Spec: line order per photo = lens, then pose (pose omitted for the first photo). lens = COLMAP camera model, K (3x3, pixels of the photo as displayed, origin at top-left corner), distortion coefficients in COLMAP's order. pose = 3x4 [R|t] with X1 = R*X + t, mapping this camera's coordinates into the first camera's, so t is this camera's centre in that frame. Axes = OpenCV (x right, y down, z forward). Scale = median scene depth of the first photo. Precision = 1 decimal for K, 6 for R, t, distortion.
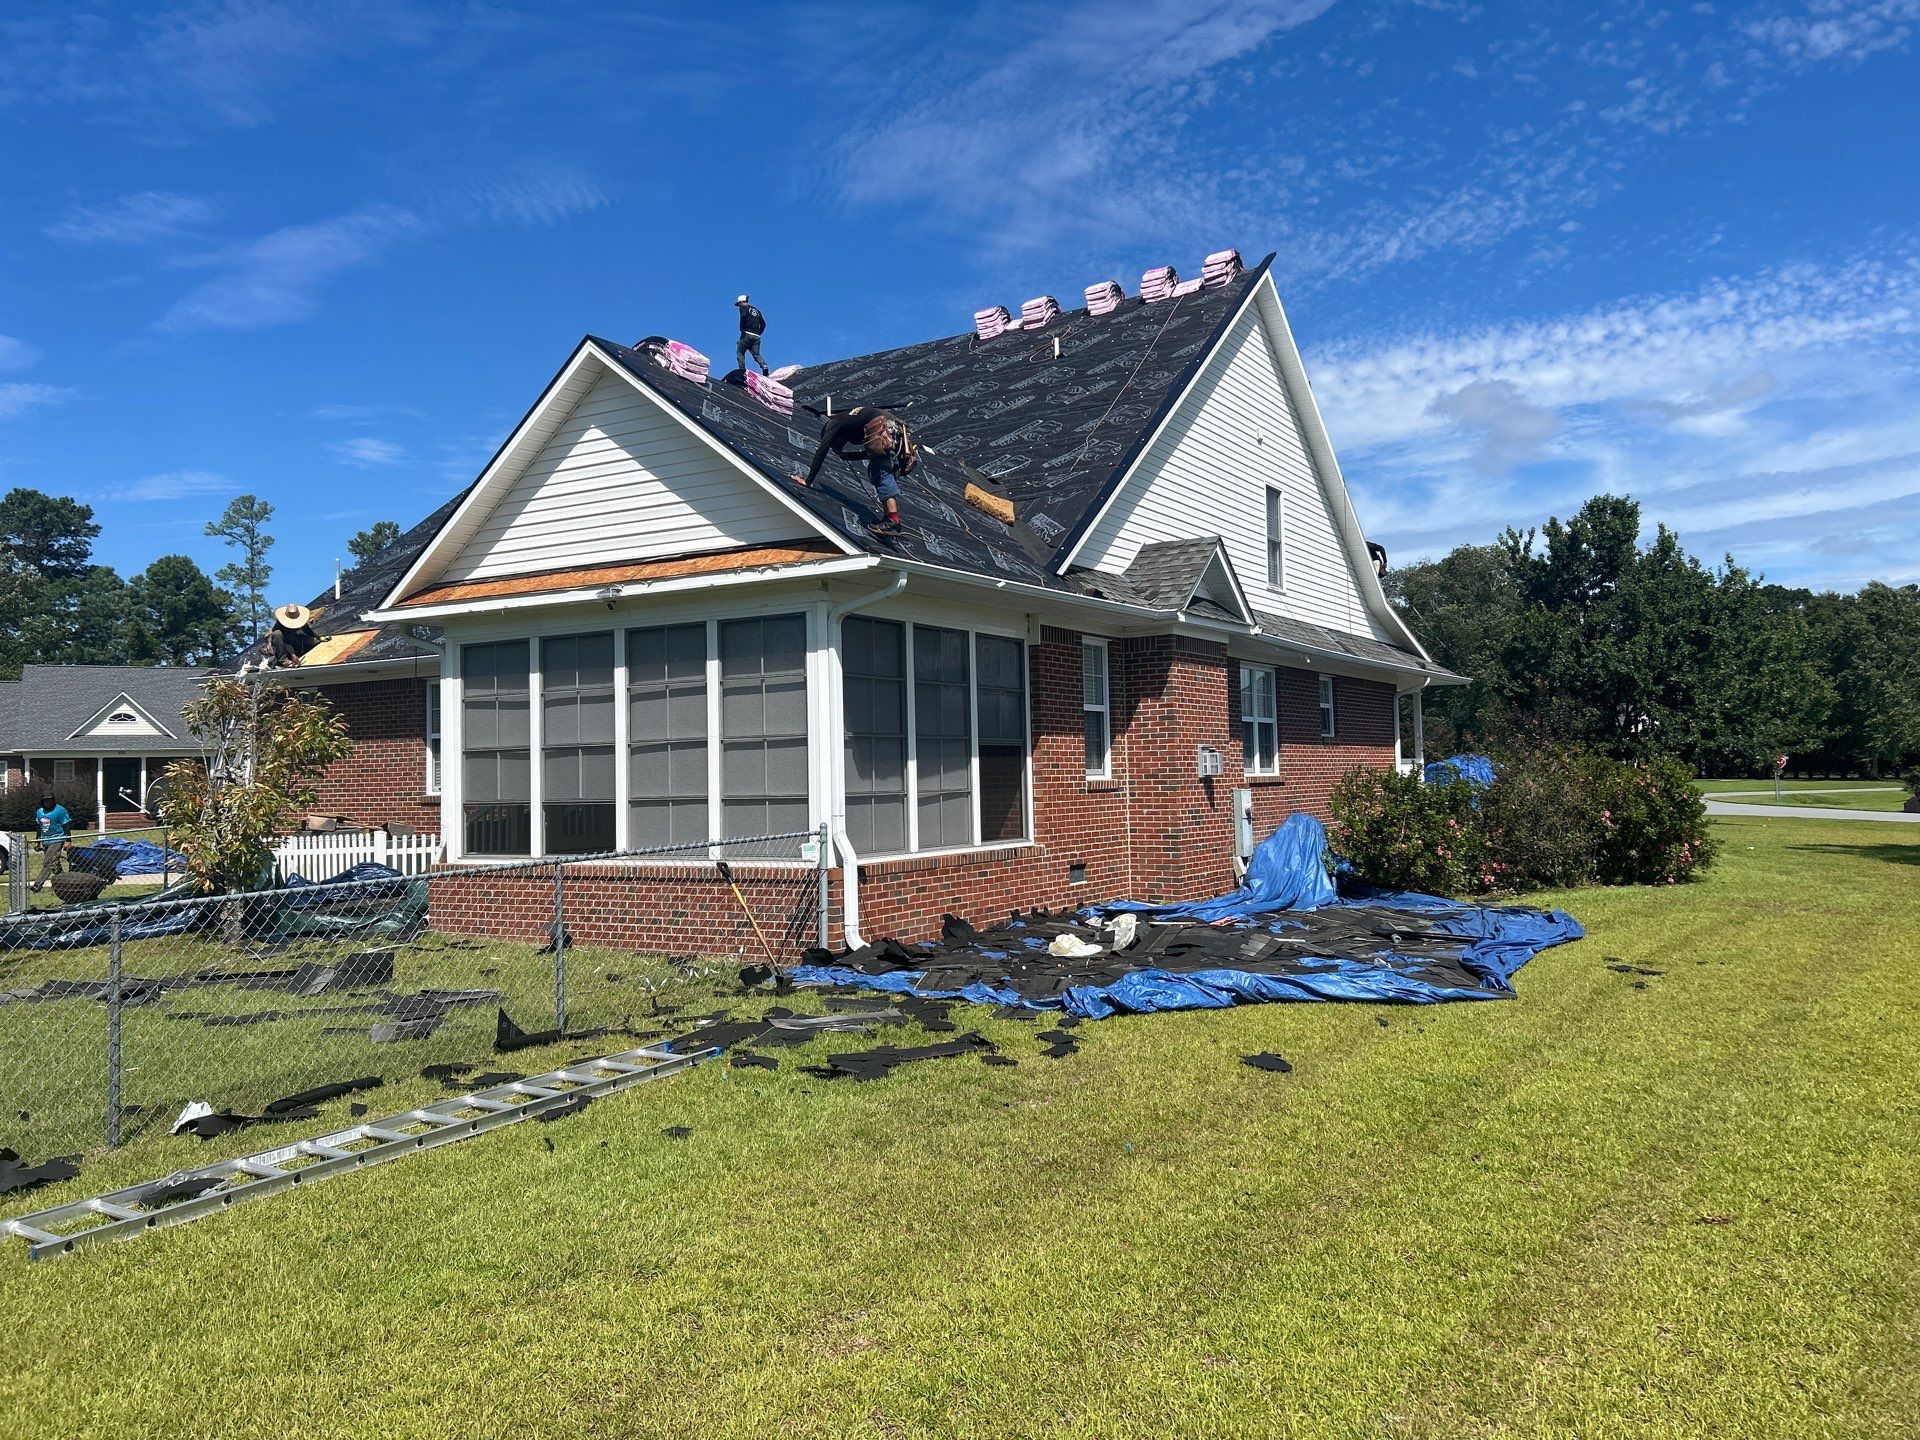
lens RADIAL K [[1422.4, 0, 987.2], [0, 1422.4, 725.9], [0, 0, 1]] dist [0.054418, -0.051472]
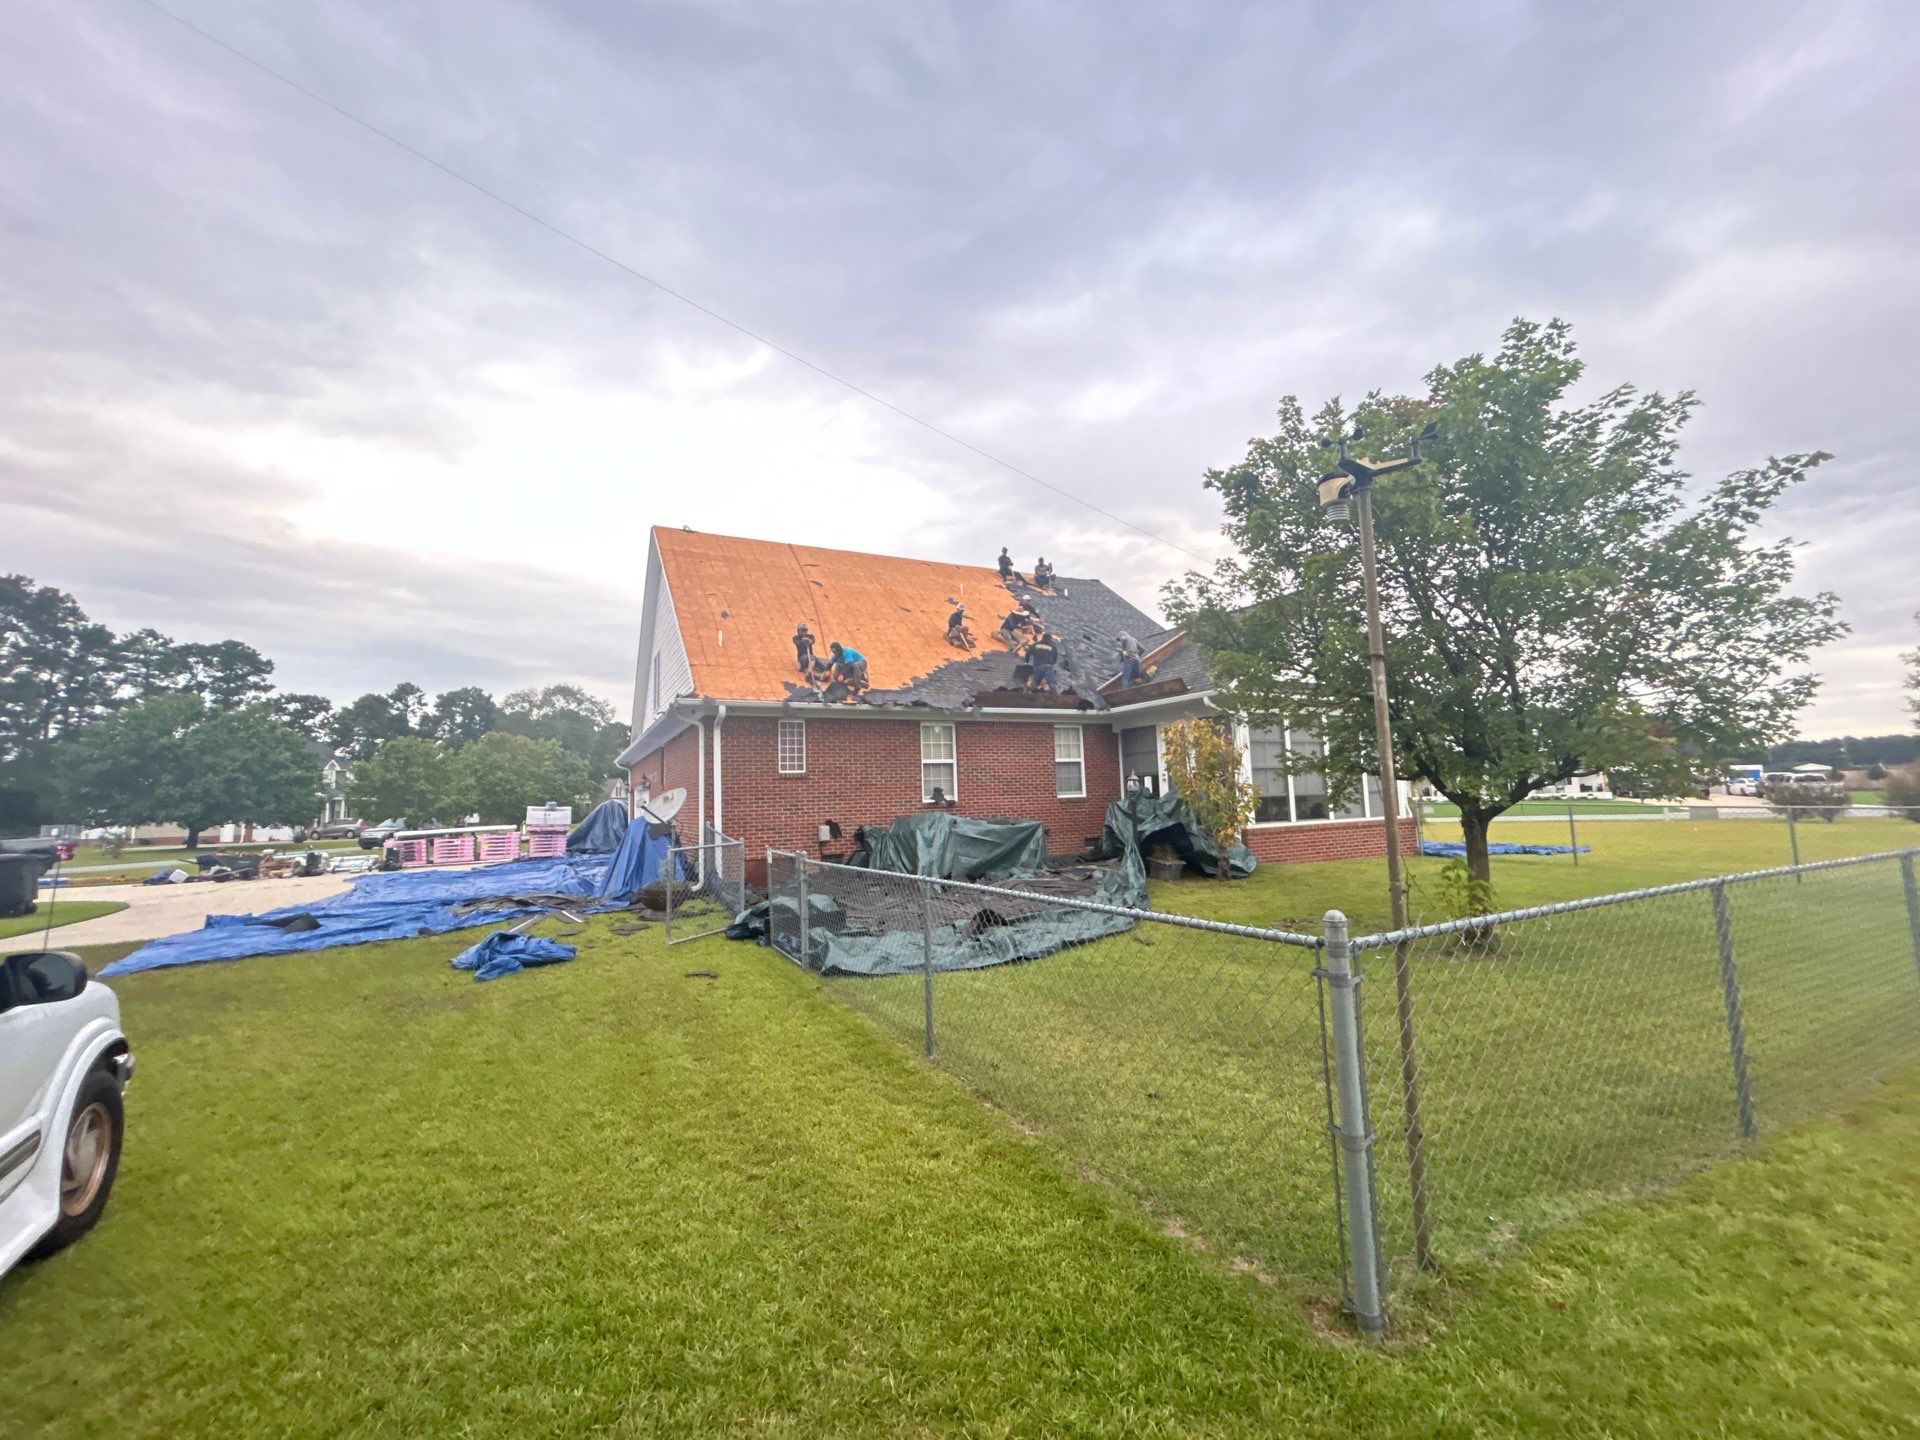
lens RADIAL K [[766.9, 0, 970.8], [0, 766.9, 730.5], [0, 0, 1]] dist [-0.001129, -0.000092]
pose [[0.514964, 0.073183, 0.854082, -1.303870], [-0.006752, 0.996664, -0.081329, 0.047789], [-0.857185, 0.036115, 0.513741, 0.732857]]
